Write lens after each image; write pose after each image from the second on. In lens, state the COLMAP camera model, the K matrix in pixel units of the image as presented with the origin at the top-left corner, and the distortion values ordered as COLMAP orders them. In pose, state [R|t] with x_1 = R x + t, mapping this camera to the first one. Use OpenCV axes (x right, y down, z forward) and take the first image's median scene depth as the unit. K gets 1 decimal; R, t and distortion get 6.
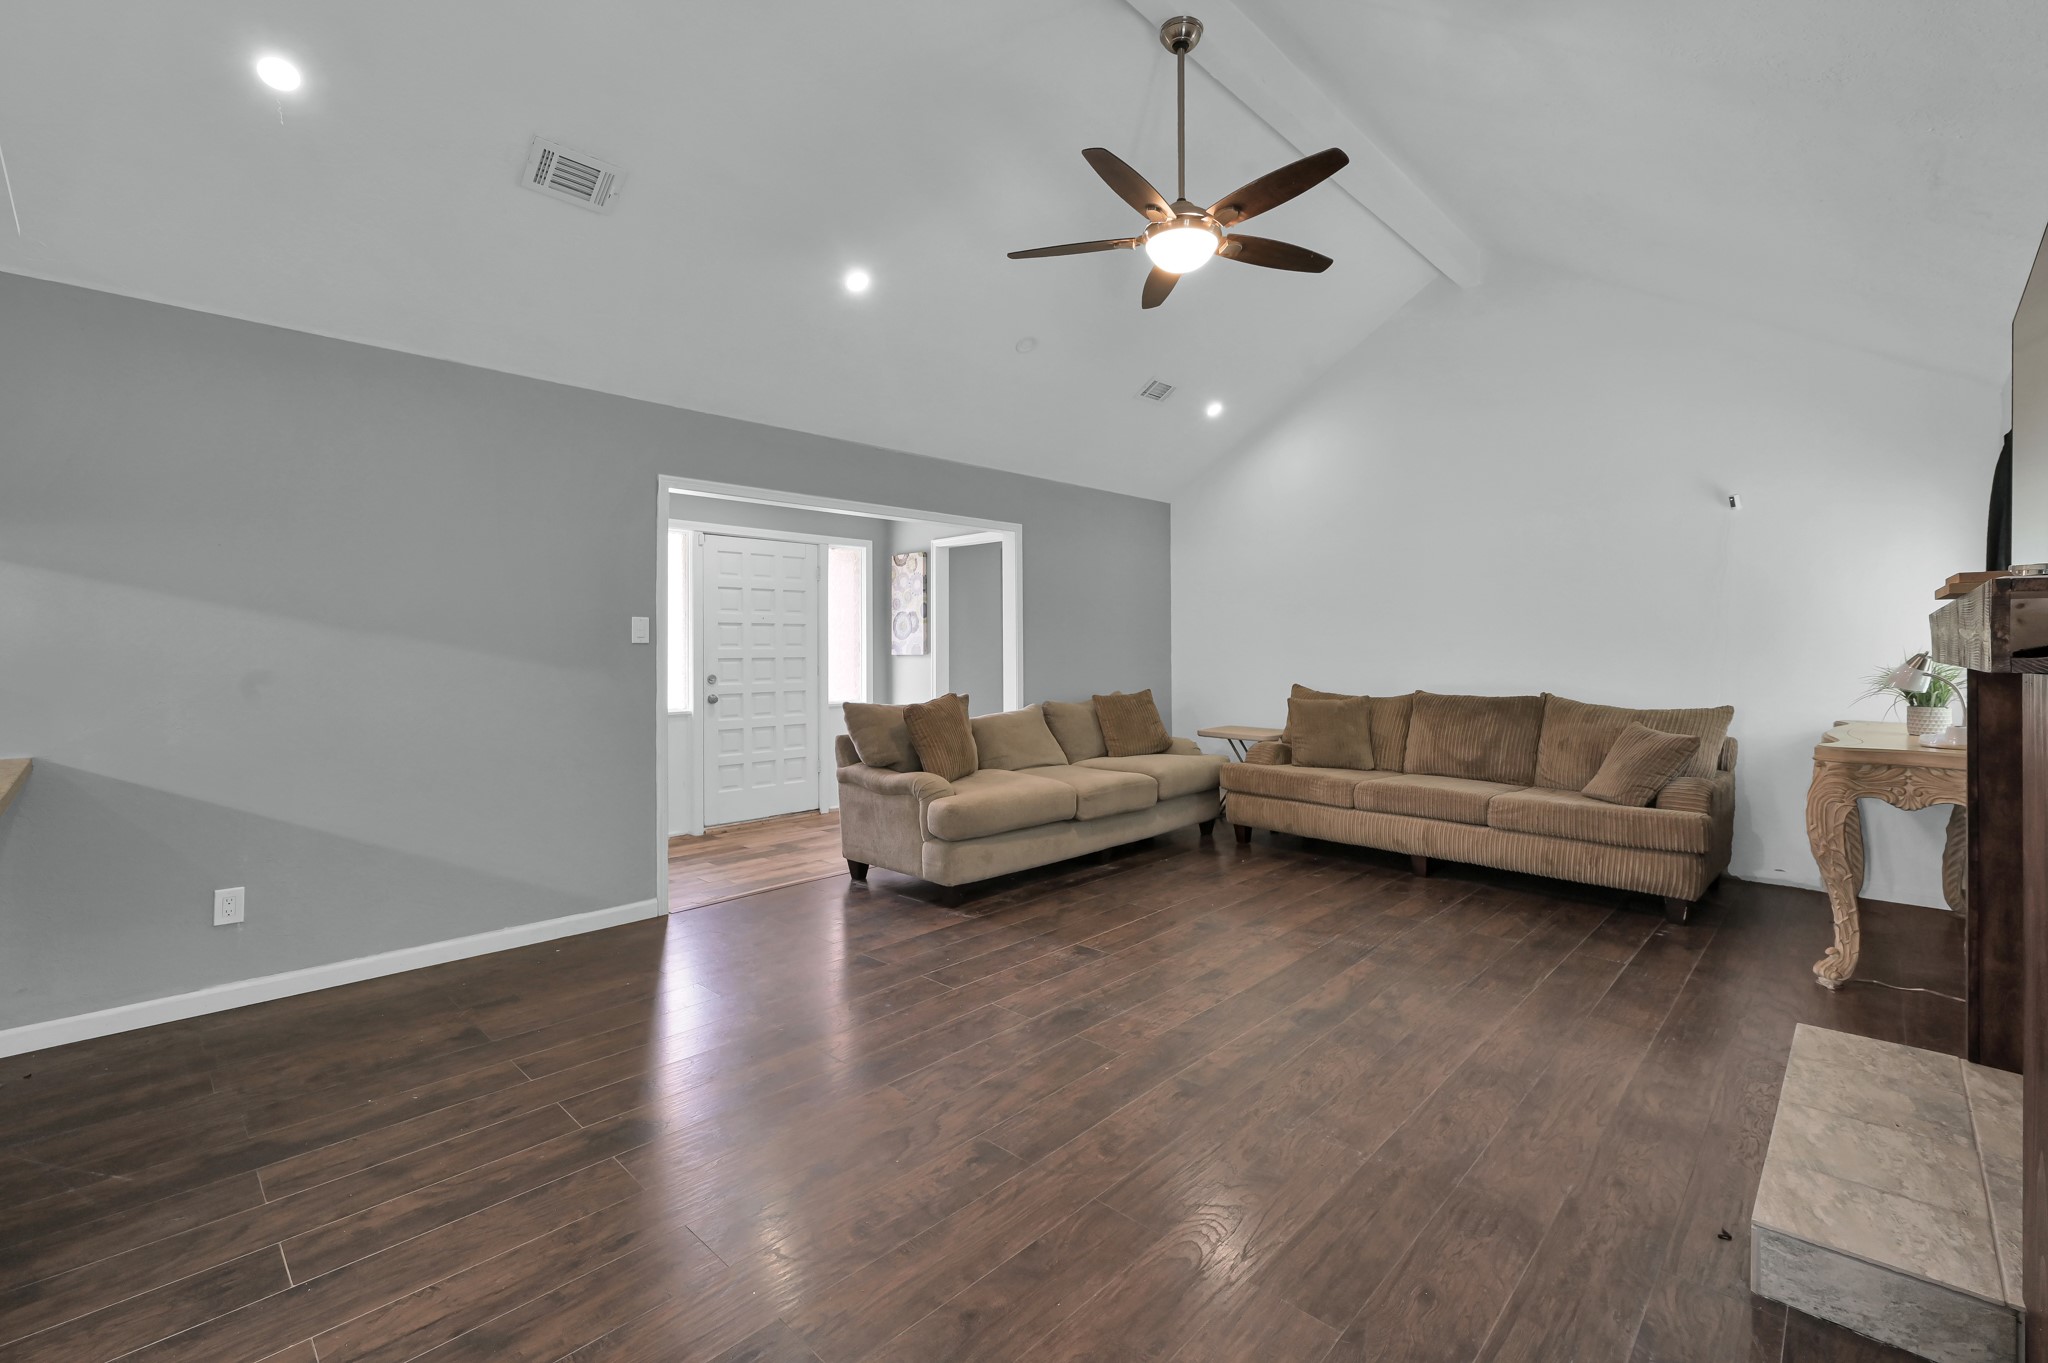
lens RADIAL K [[876.9, 0, 1041.0], [0, 876.9, 653.1], [0, 0, 1]] dist [-0.002679, 0.000152]
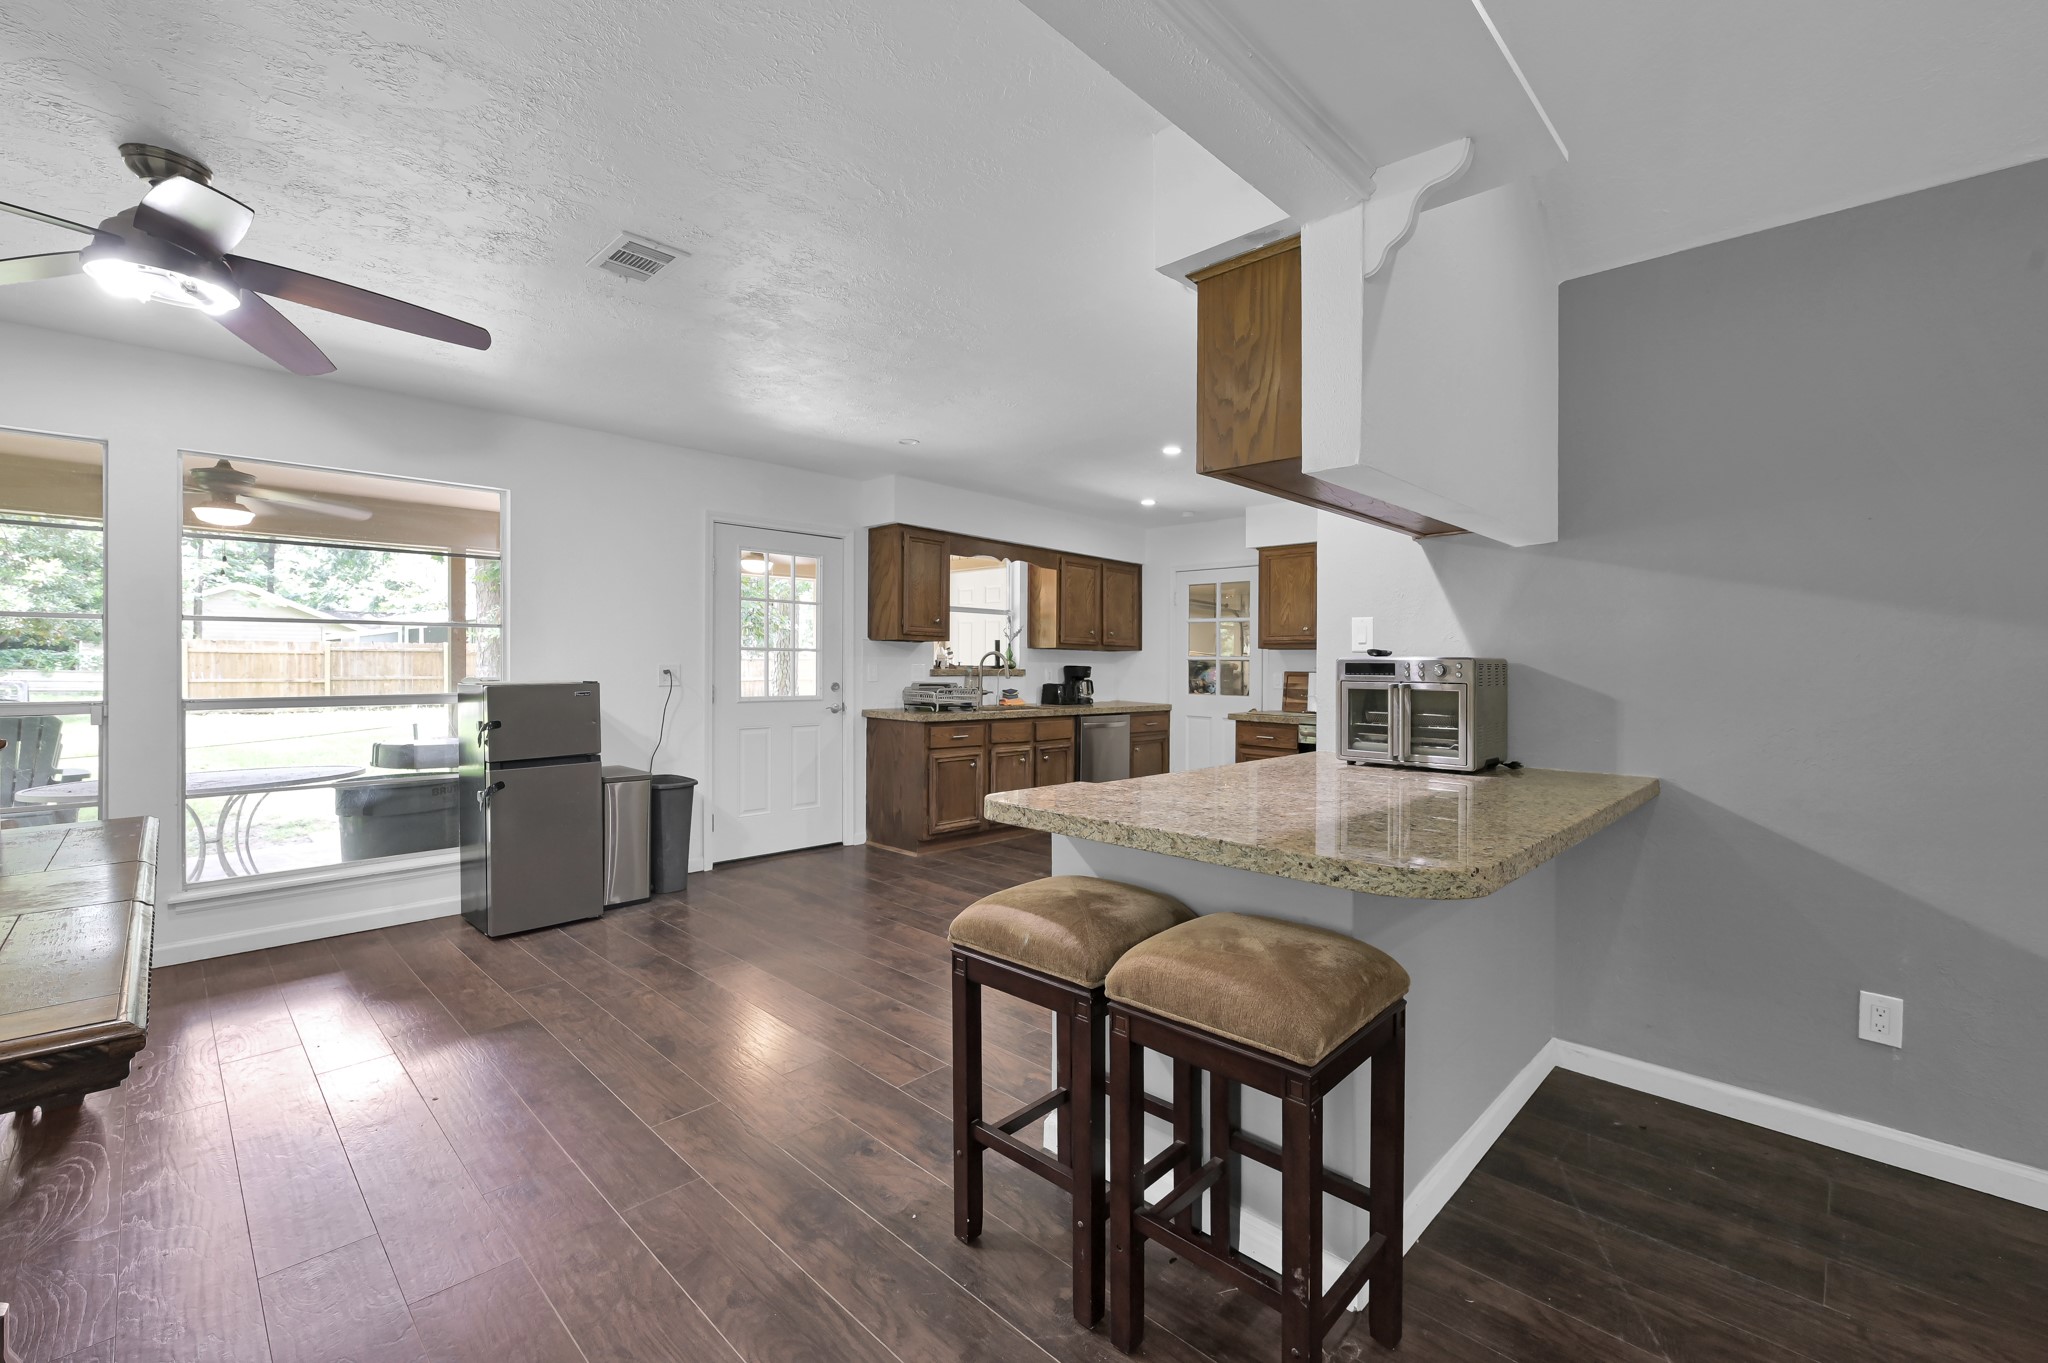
lens RADIAL K [[876.9, 0, 1026.9], [0, 876.9, 663.6], [0, 0, 1]] dist [-0.002679, 0.000152]
pose [[-0.009815, 0.004101, -0.999943, -0.137434], [-0.009915, 0.999942, 0.004198, 0.001113], [0.999903, 0.009956, -0.009774, 0.203868]]
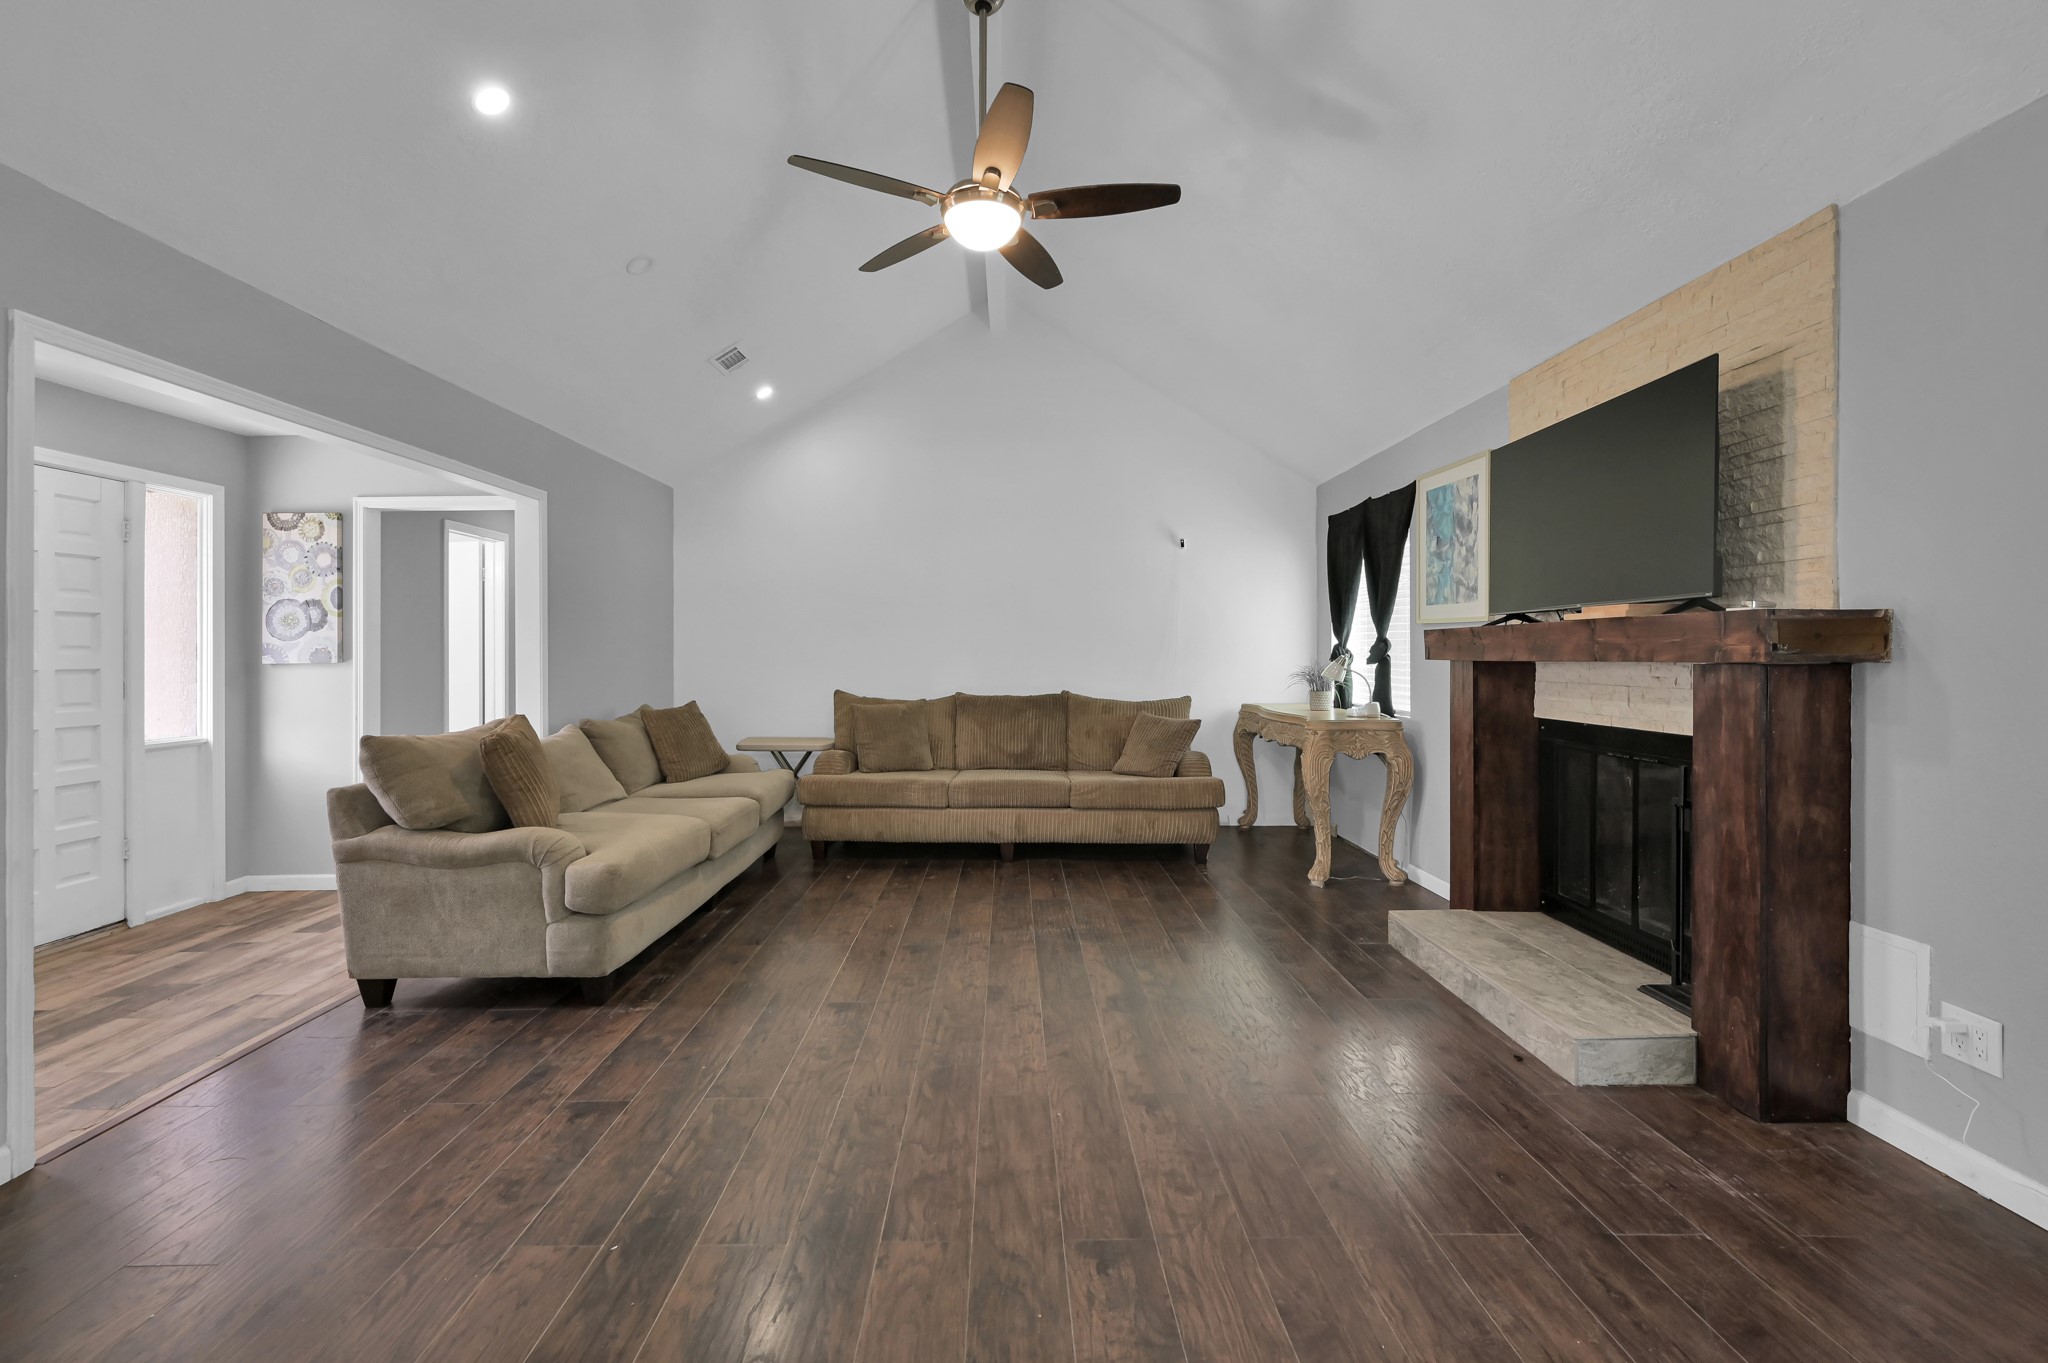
lens RADIAL K [[876.9, 0, 1004.0], [0, 876.9, 659.4], [0, 0, 1]] dist [-0.002679, 0.000152]
pose [[0.728071, -0.004368, 0.685488, -0.322508], [0.005620, 0.999984, 0.000403, 0.002475], [-0.685478, 0.003559, 0.728084, 0.210366]]
